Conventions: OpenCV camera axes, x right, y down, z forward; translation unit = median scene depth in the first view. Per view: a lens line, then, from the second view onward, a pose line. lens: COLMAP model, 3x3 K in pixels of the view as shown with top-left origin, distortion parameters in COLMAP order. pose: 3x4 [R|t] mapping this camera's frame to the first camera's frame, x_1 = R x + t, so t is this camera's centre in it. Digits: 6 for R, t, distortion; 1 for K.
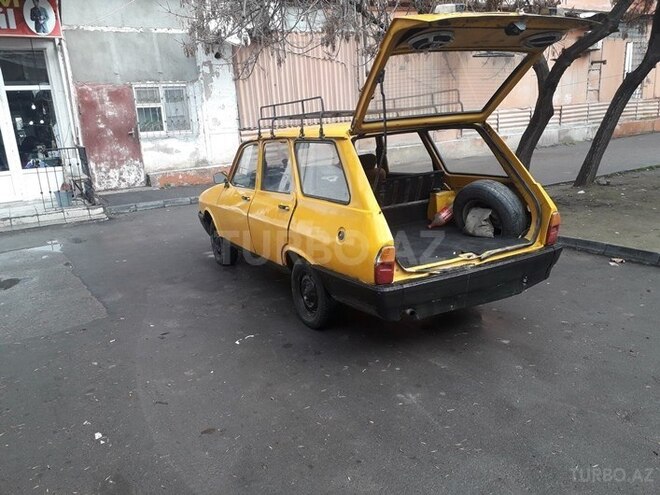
lens RADIAL K [[579.6, 0, 330.0], [0, 579.6, 247.5], [0, 0, 1]] dist [0.058493, -0.105746]
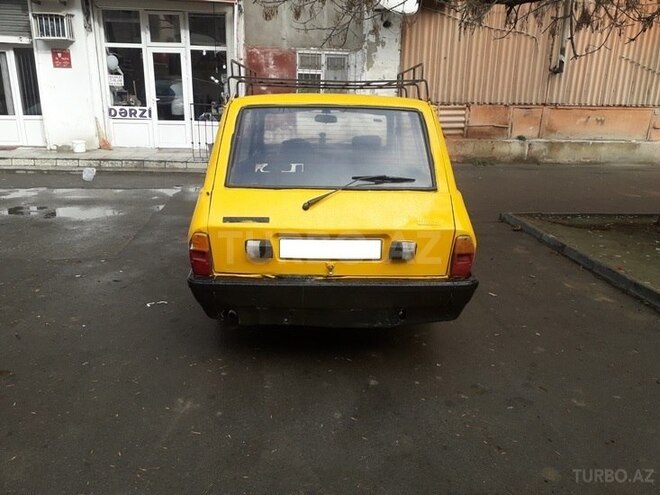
lens RADIAL K [[579.6, 0, 330.0], [0, 579.6, 247.5], [0, 0, 1]] dist [0.058493, -0.105746]
pose [[0.871373, 0.199494, -0.448232, 0.248049], [-0.182455, 0.979839, 0.081399, -0.032244], [0.455434, 0.010853, 0.890204, 0.115122]]
